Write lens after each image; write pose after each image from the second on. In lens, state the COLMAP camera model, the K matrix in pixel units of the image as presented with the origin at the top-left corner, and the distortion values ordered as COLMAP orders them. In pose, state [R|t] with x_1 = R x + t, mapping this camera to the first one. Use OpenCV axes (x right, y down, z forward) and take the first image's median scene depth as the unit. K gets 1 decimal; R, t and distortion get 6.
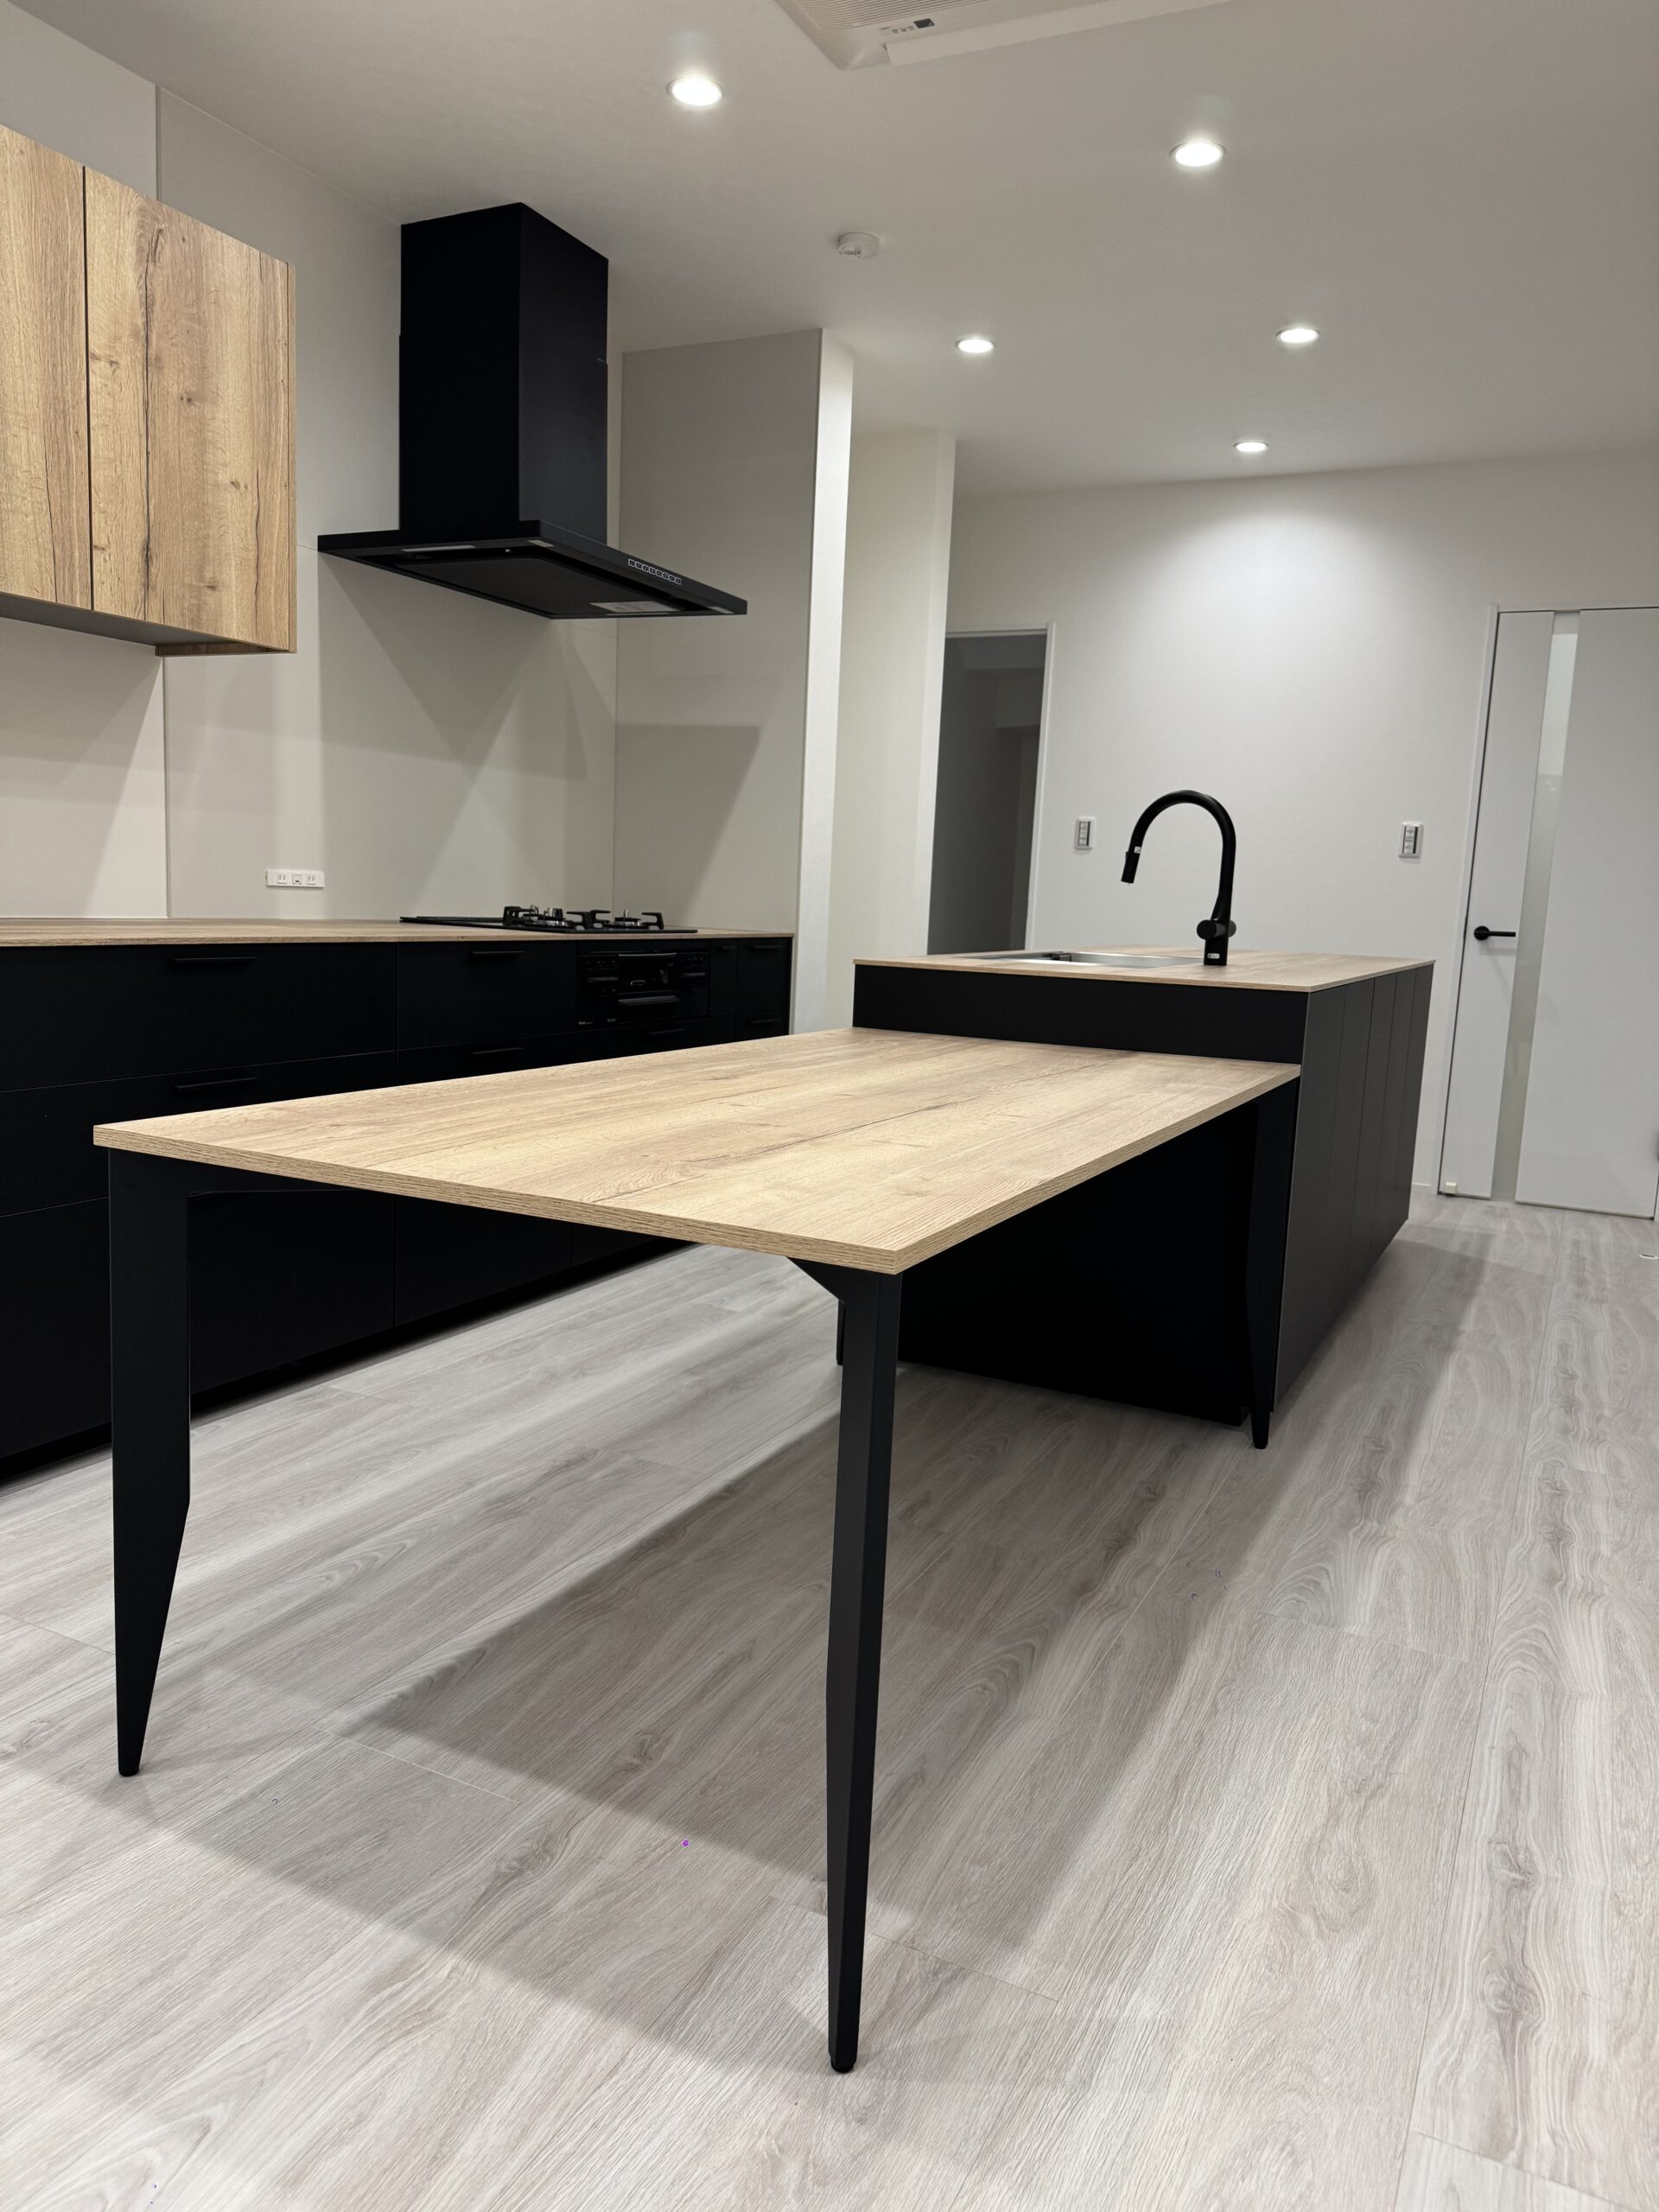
lens RADIAL K [[1564.6, 0, 829.5], [0, 1564.6, 1106.0], [0, 0, 1]] dist [-0.002629, -0.004939]
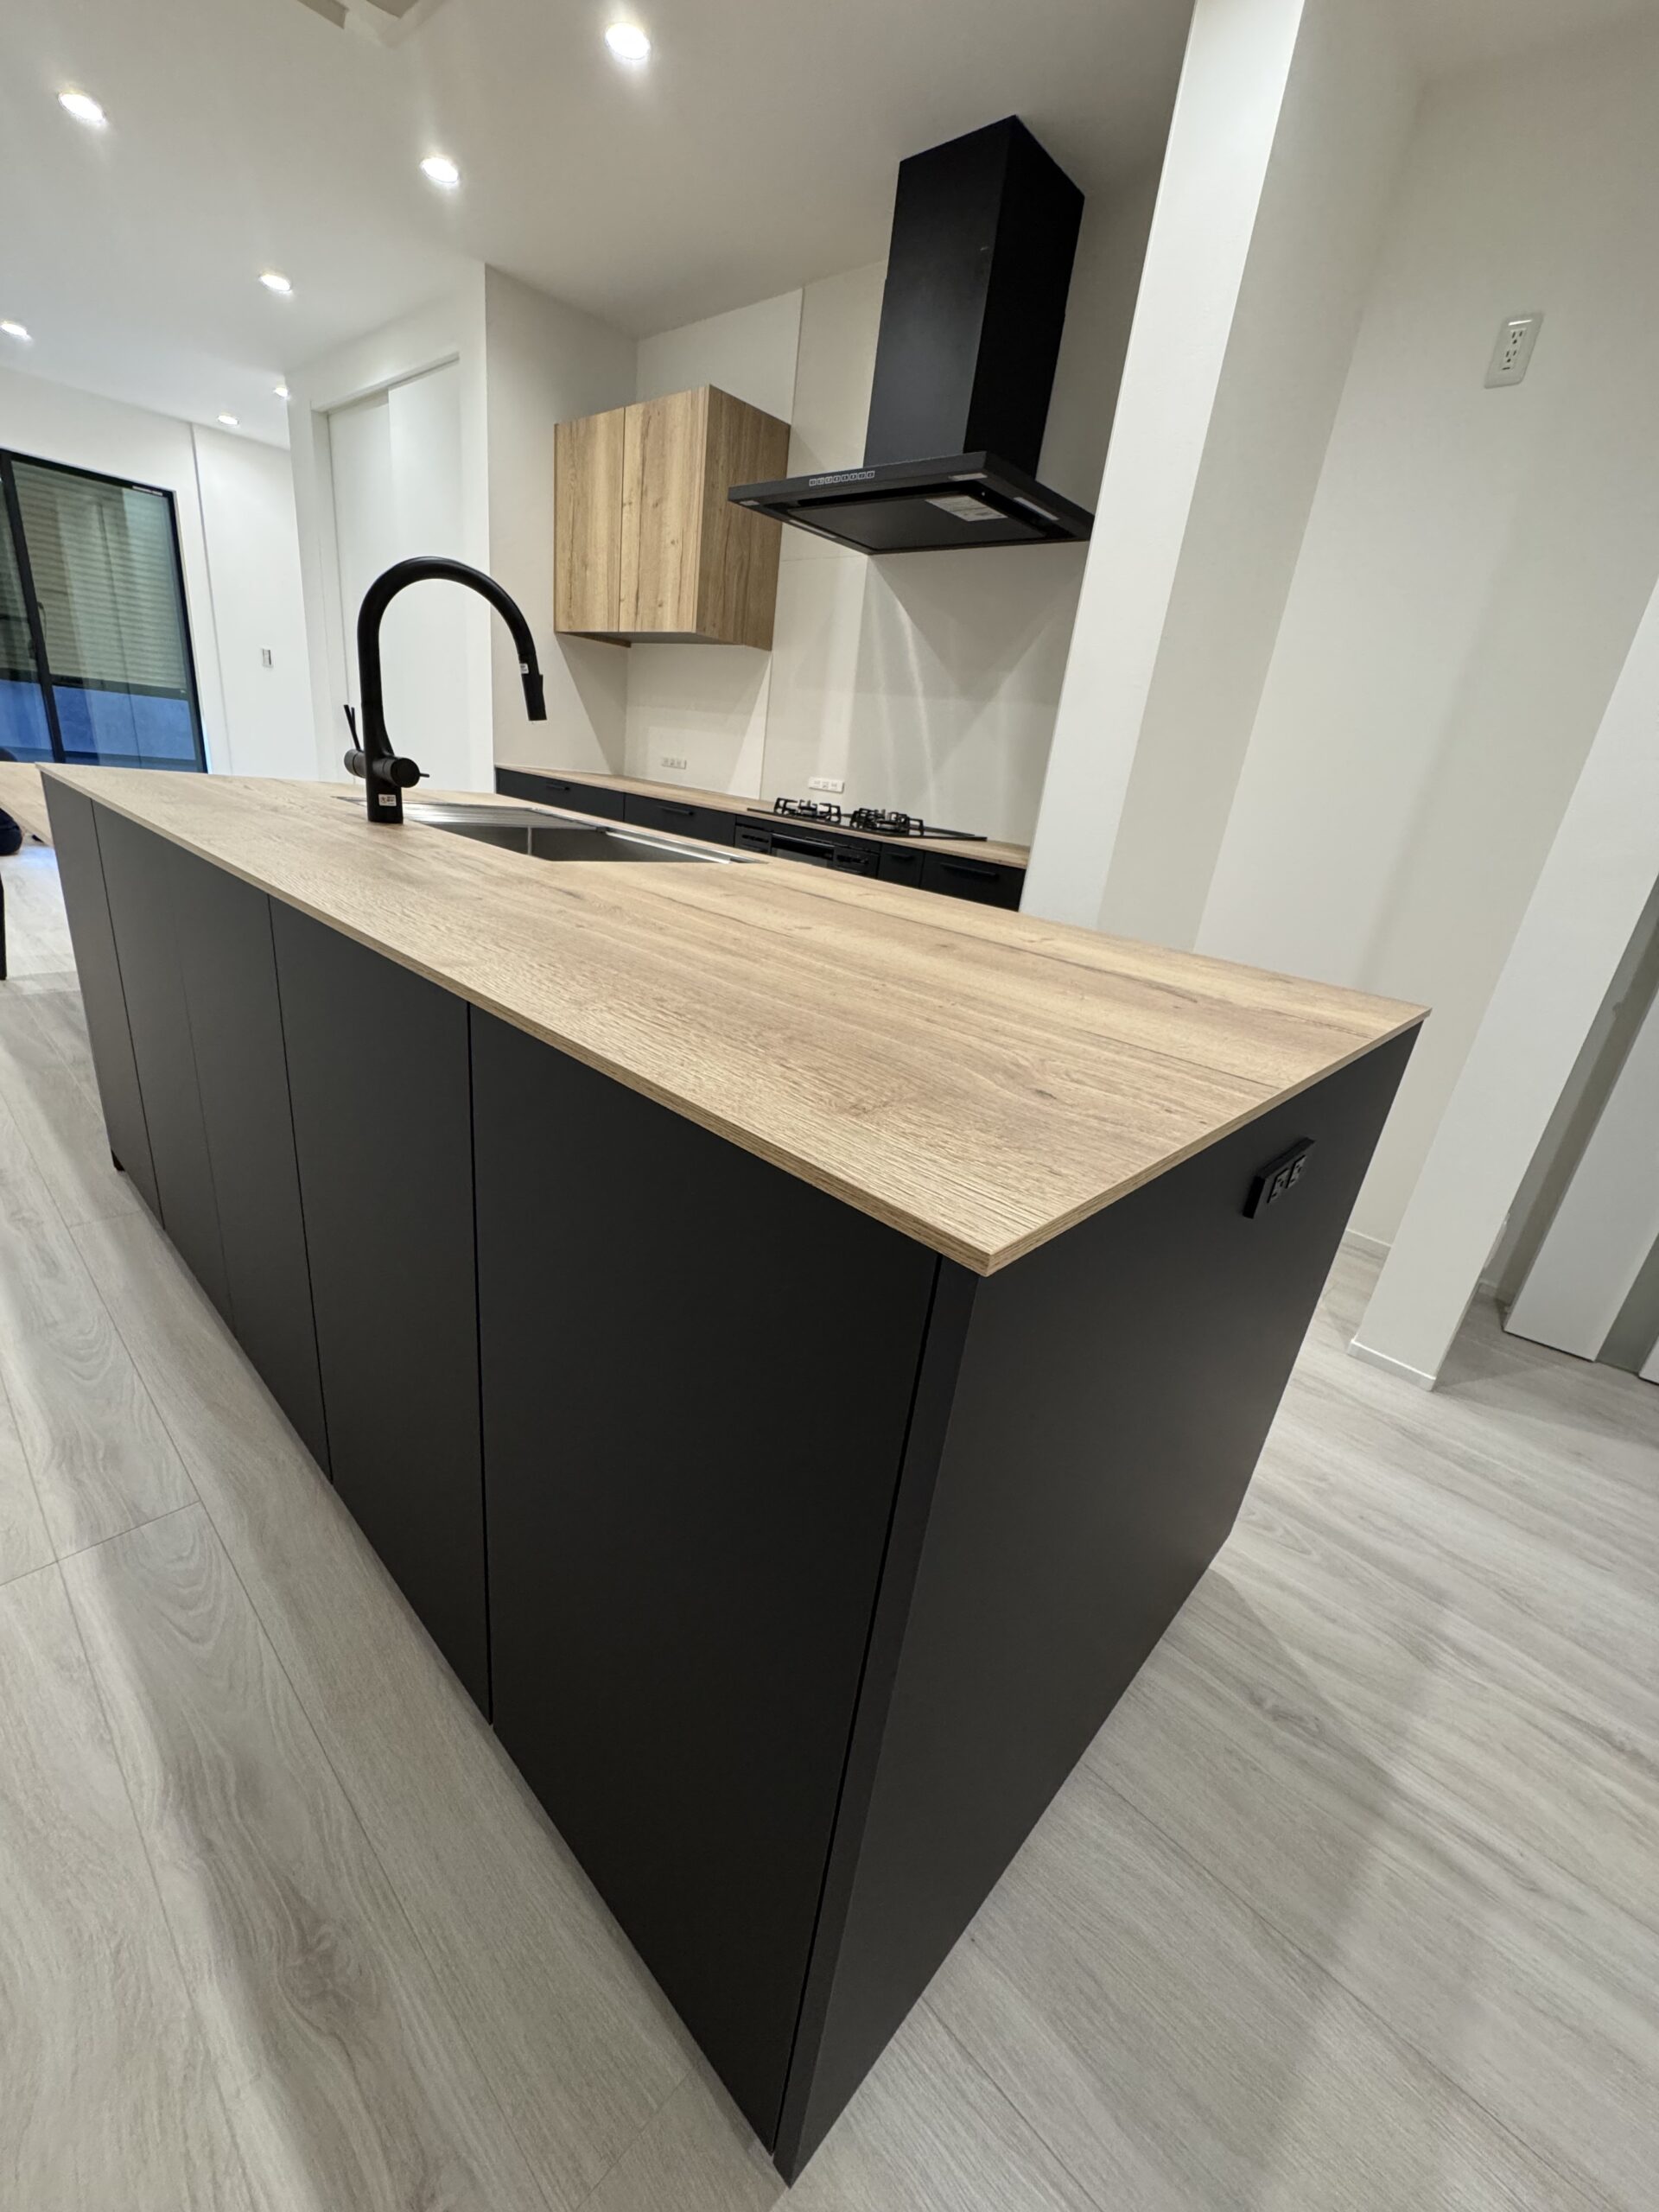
lens RADIAL K [[885.6, 0, 829.5], [0, 885.6, 1106.0], [0, 0, 1]] dist [-0.001316, -0.000068]
pose [[-0.277824, 0.269972, -0.921916, 0.748382], [-0.260677, 0.902500, 0.342843, -0.203688], [0.924587, 0.335572, -0.180360, 1.627696]]
